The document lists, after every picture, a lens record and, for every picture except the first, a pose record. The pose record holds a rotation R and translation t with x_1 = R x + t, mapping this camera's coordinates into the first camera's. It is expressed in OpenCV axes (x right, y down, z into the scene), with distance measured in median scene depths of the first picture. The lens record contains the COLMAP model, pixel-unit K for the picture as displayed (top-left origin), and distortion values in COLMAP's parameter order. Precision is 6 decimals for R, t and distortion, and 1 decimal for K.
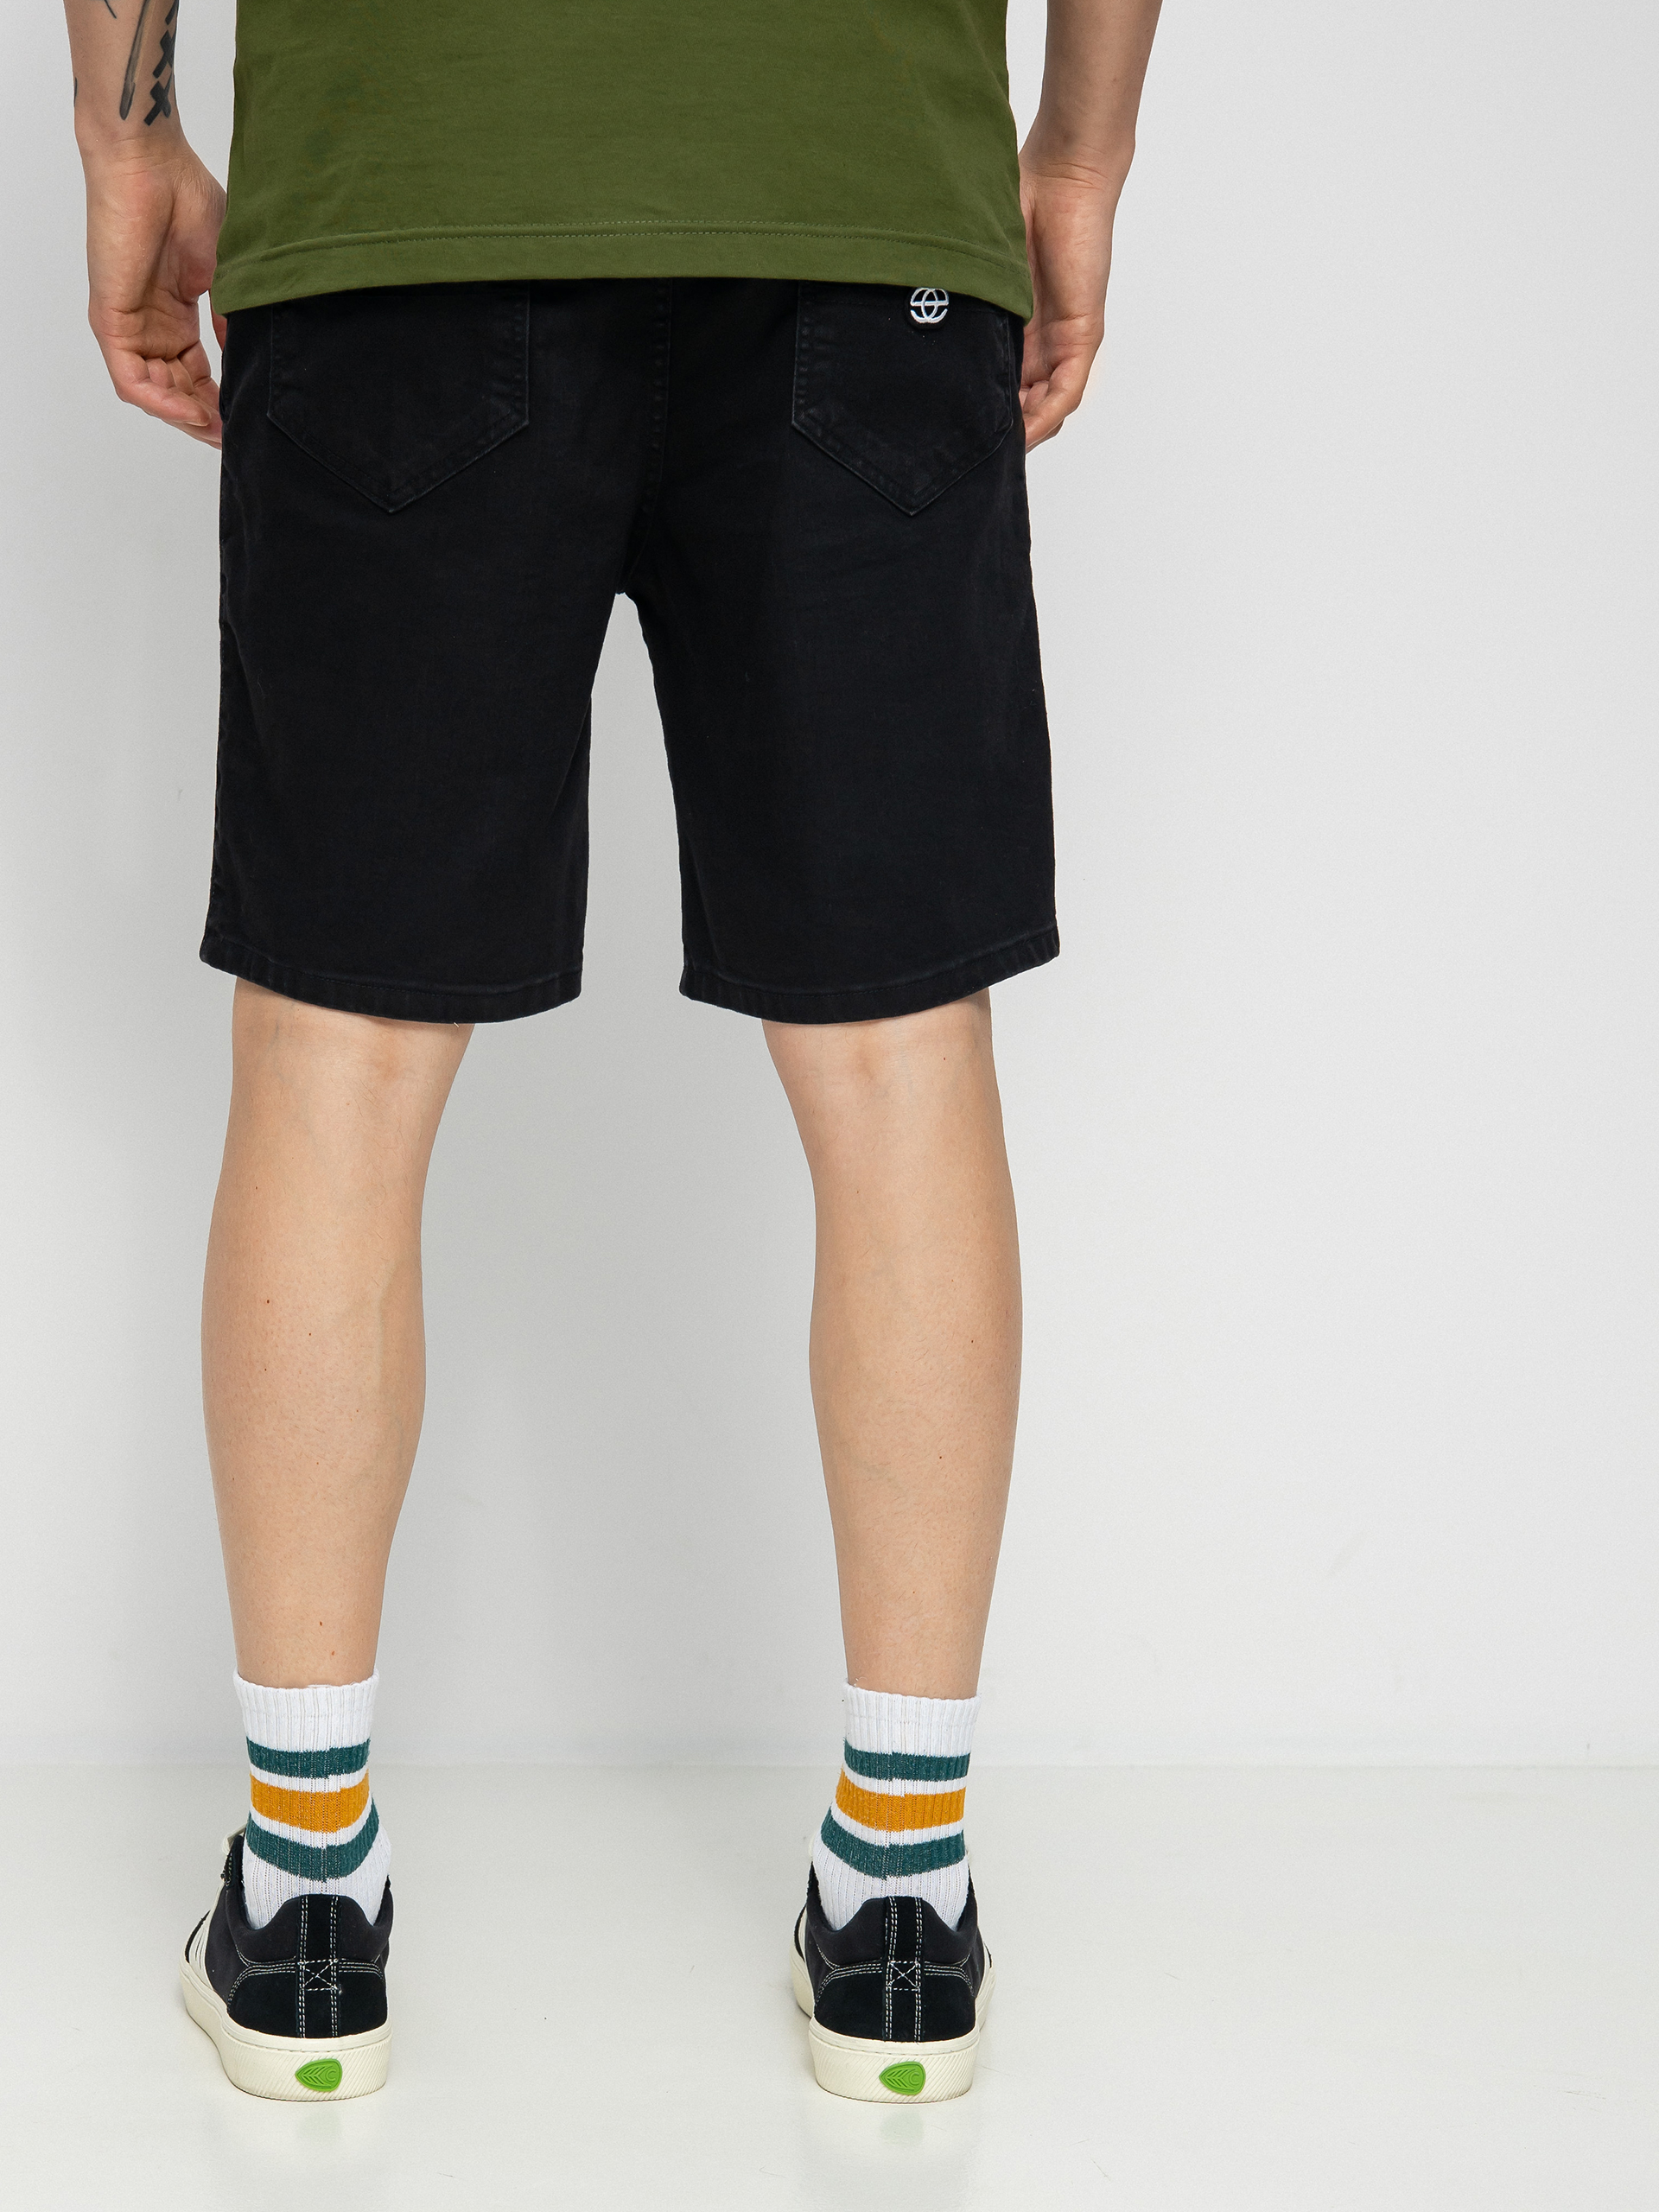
lens RADIAL K [[3226.3, 0, 824.0], [0, 3226.3, 1116.8], [0, 0, 1]] dist [-0.166466, 0.000000]
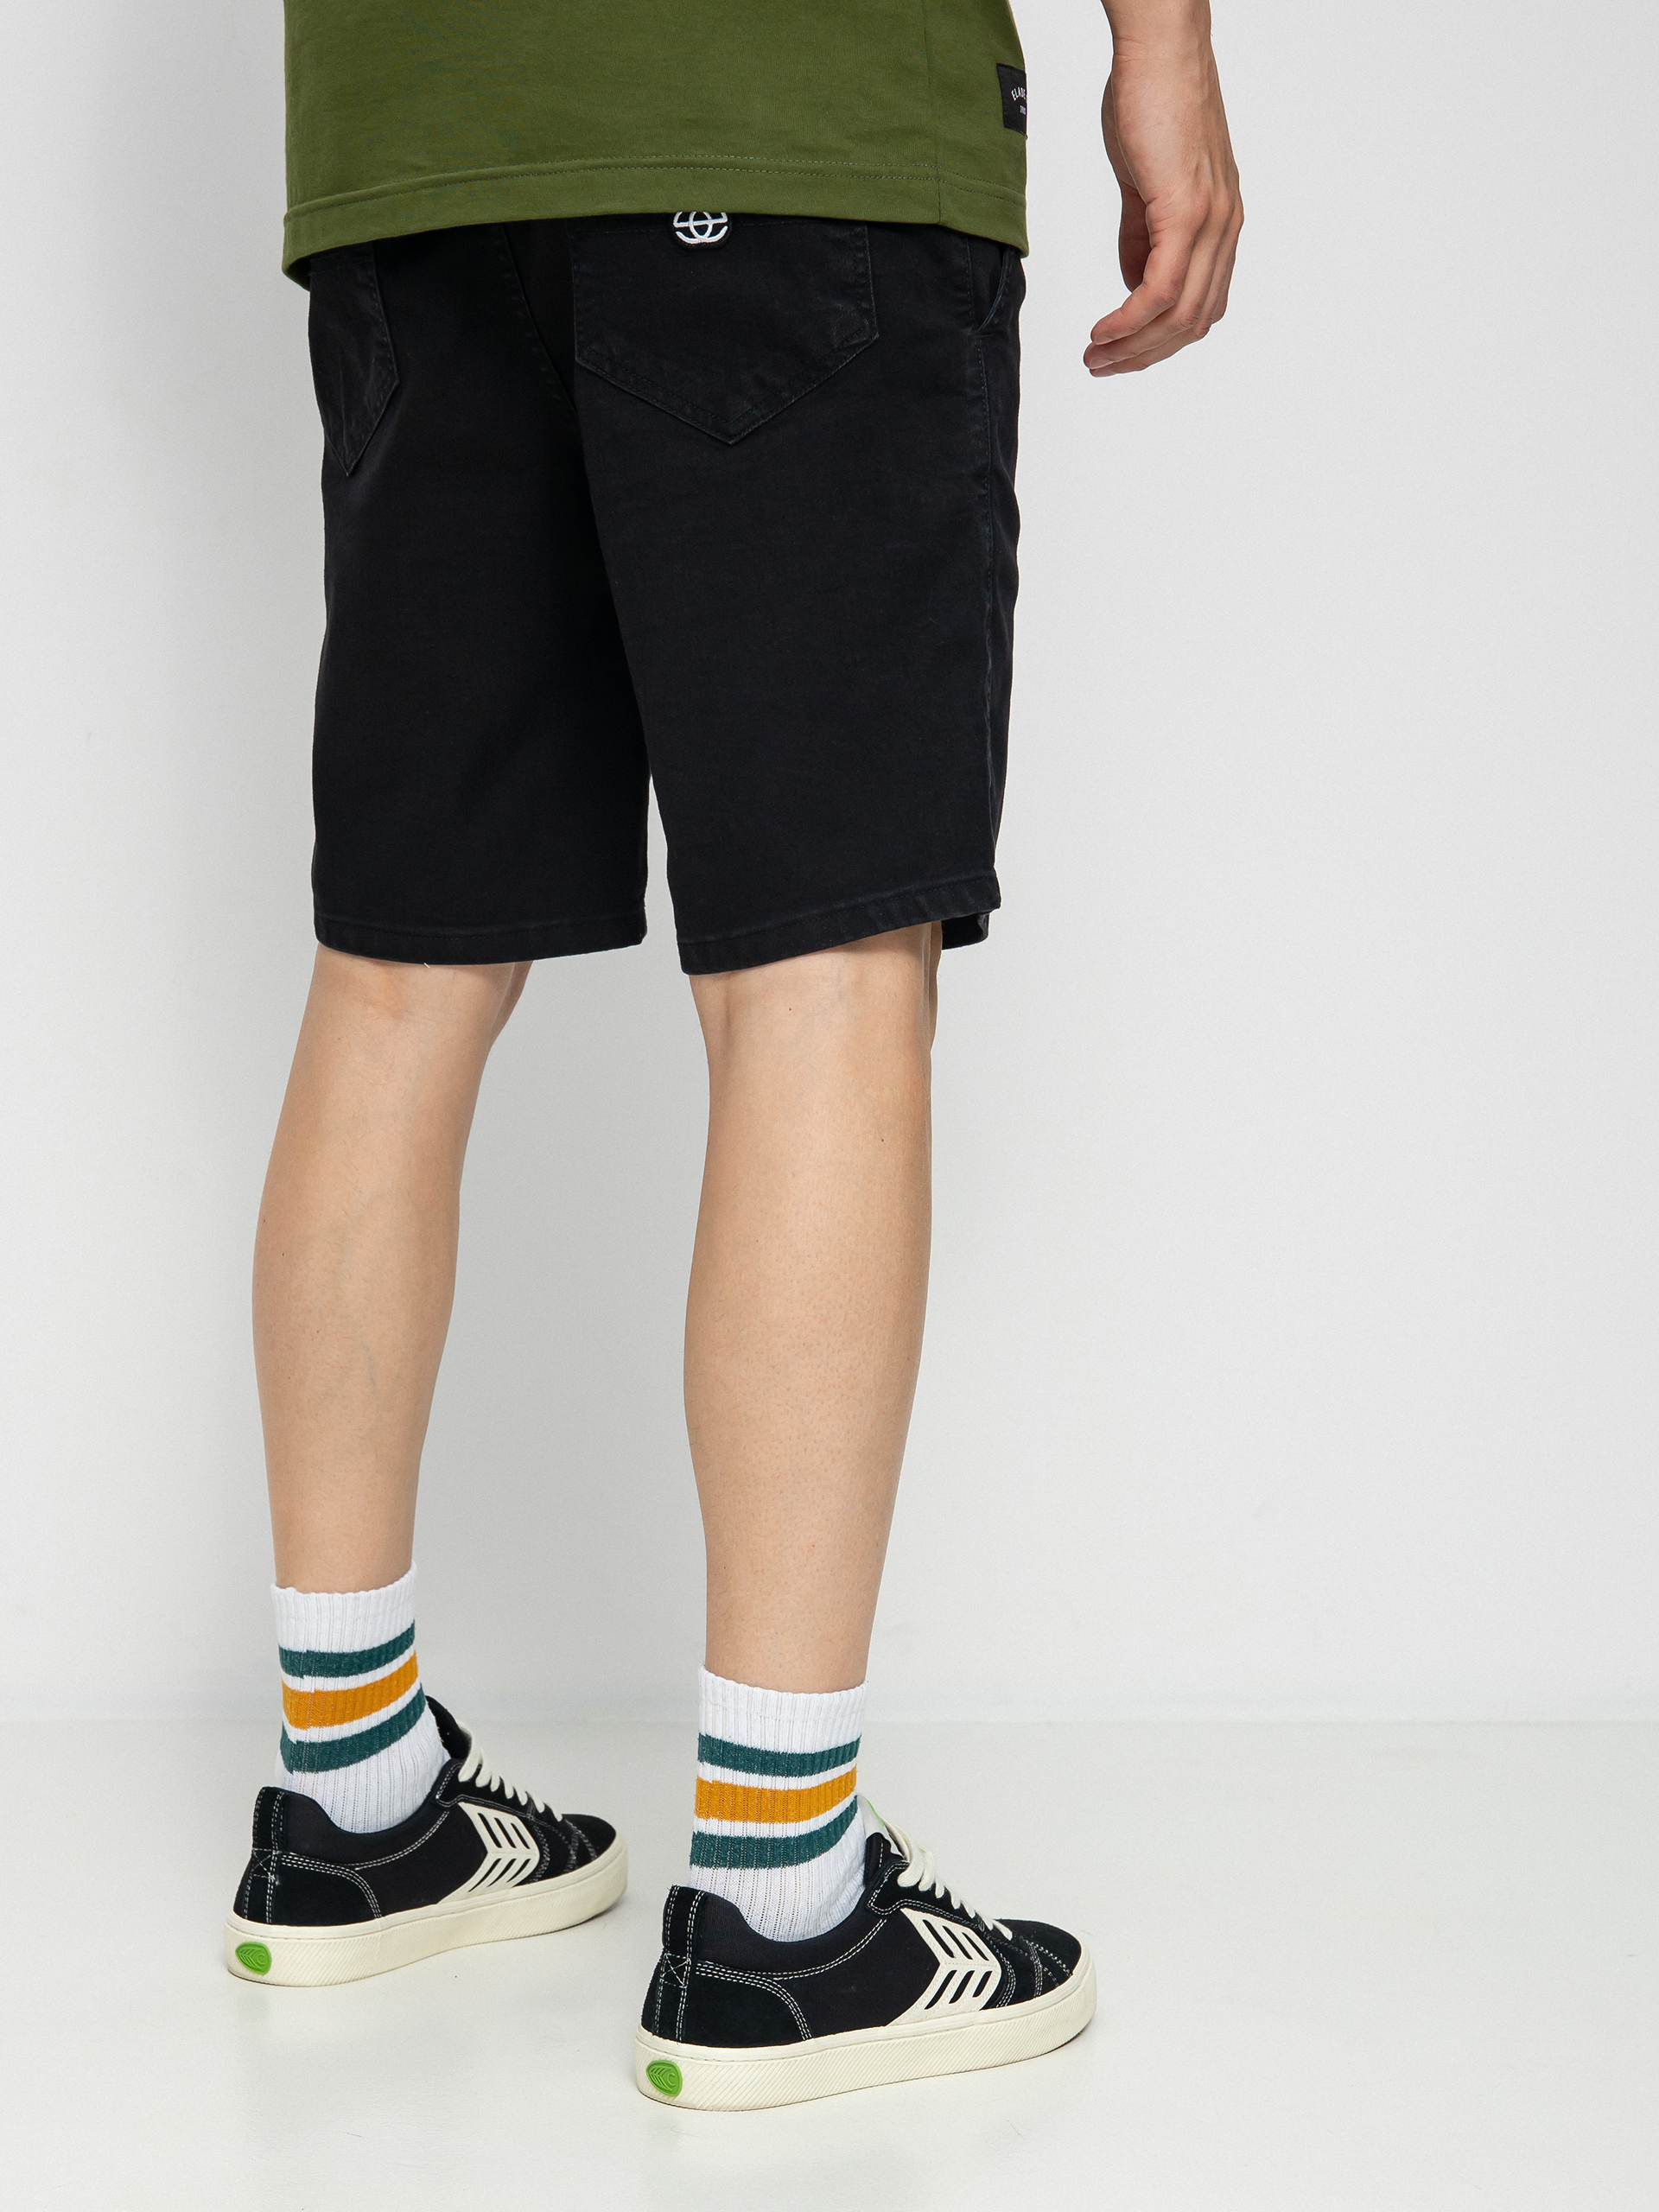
lens RADIAL K [[3226.3, 0, 825.1], [0, 3226.3, 1095.5], [0, 0, 1]] dist [-0.166466, 0.000000]
pose [[0.800697, 0.036341, -0.597966, 0.631909], [-0.054385, 0.998446, -0.012143, 0.017479], [0.596595, 0.042243, 0.801430, 0.255899]]
